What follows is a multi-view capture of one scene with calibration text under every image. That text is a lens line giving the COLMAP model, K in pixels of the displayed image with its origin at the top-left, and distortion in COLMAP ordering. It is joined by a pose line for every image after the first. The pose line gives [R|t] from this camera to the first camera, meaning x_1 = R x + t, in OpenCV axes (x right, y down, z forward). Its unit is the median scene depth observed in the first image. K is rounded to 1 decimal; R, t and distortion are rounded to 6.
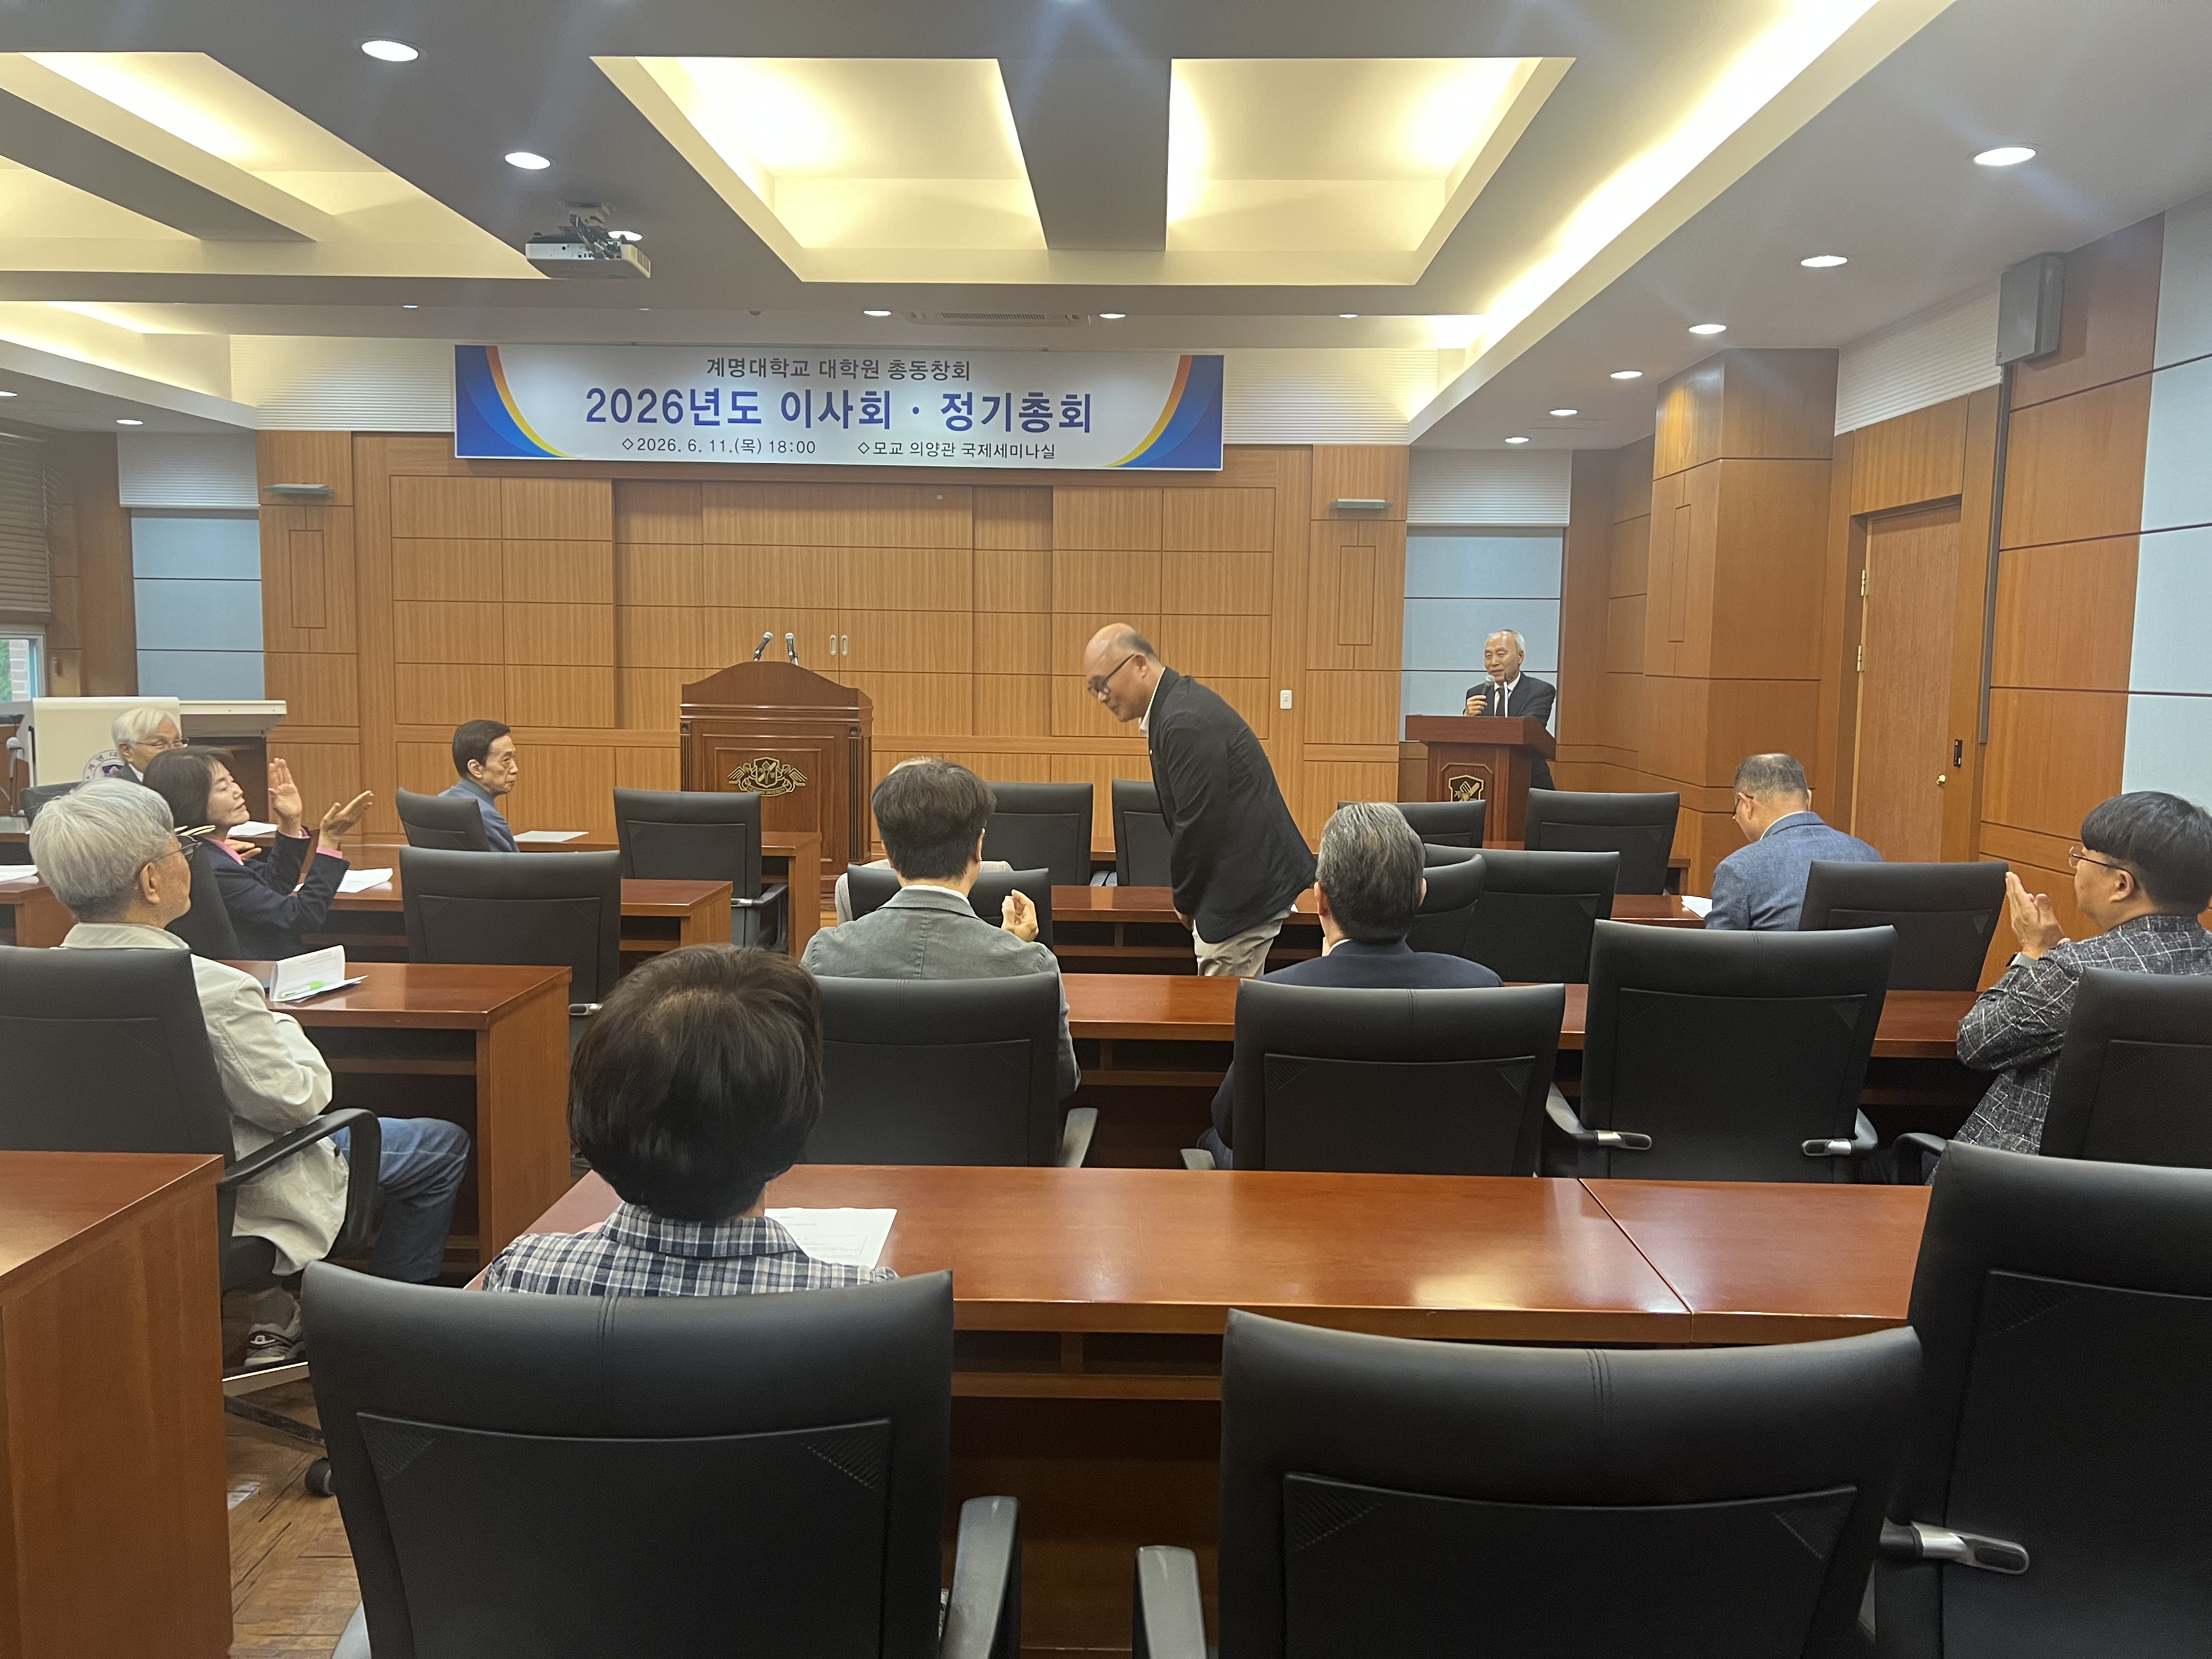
lens RADIAL K [[1670.1, 0, 1102.7], [0, 1670.1, 819.4], [0, 0, 1]] dist [0.068391, -0.090919]
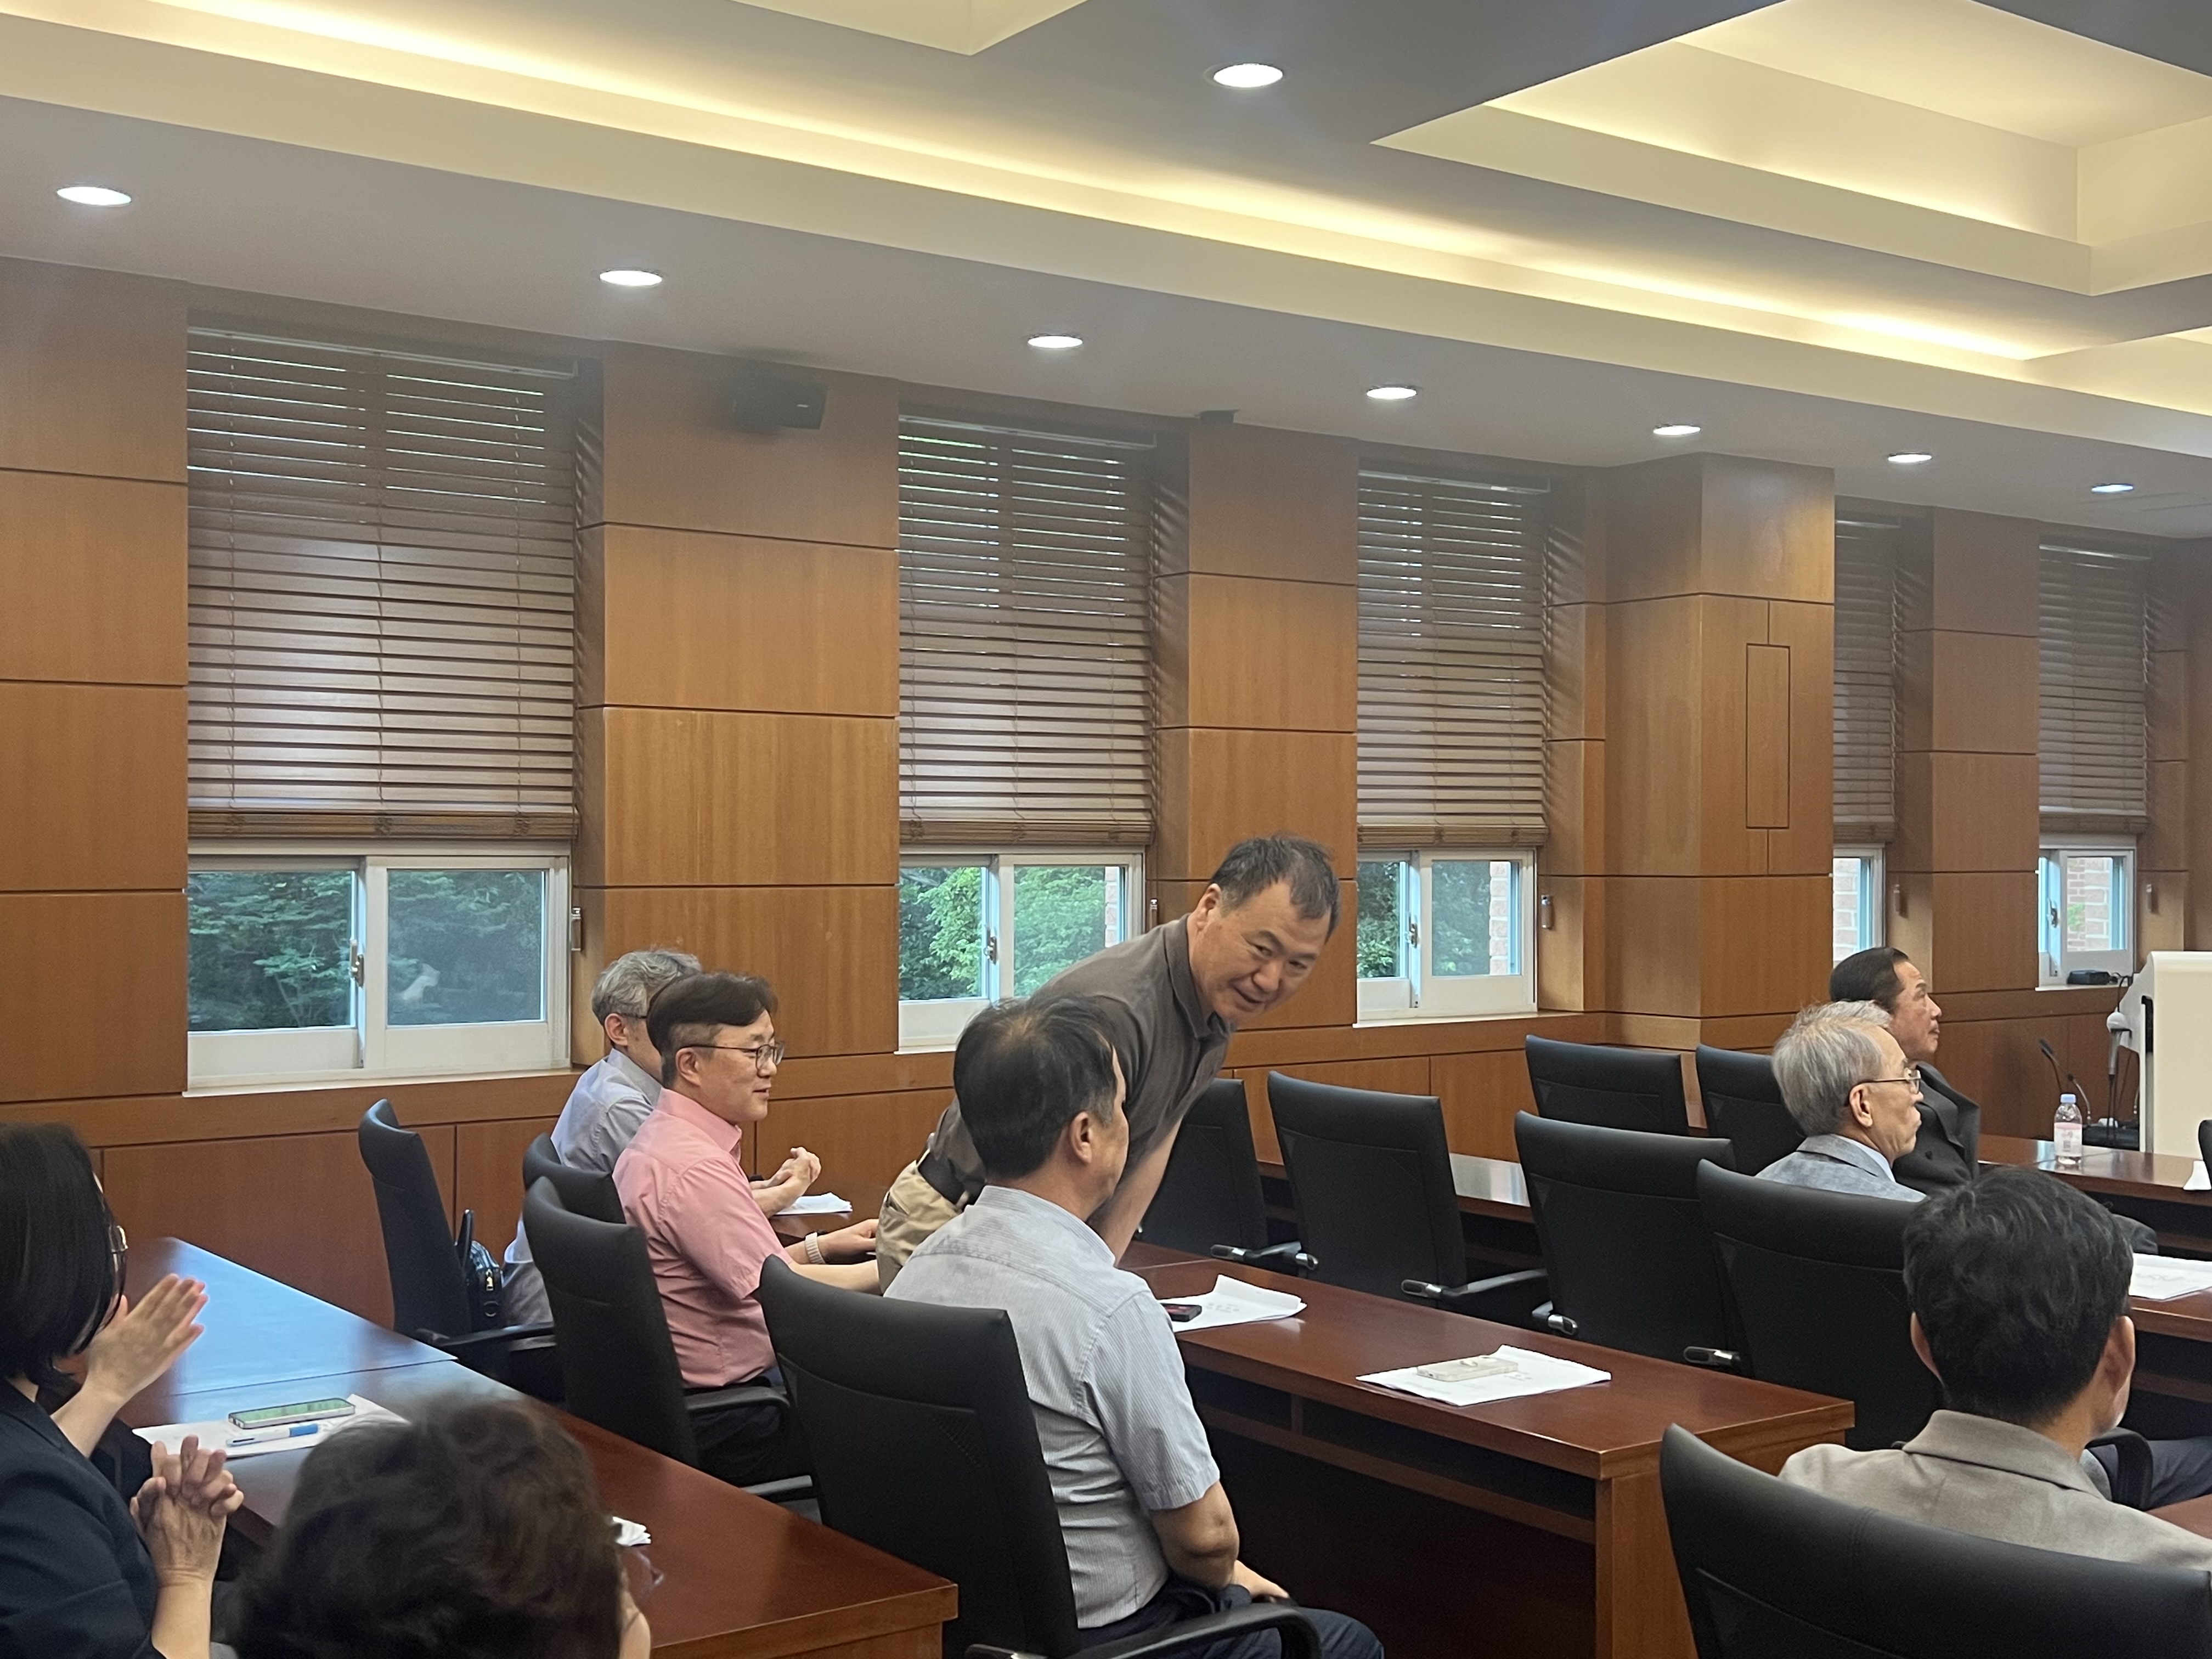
lens RADIAL K [[2479.6, 0, 1091.5], [0, 2479.6, 846.2], [0, 0, 1]] dist [0.059200, 0.000000]
pose [[0.608508, -0.014659, -0.793412, -0.104044], [-0.069111, 0.995051, -0.071389, -0.013590], [0.790533, 0.098275, 0.604484, 0.093762]]
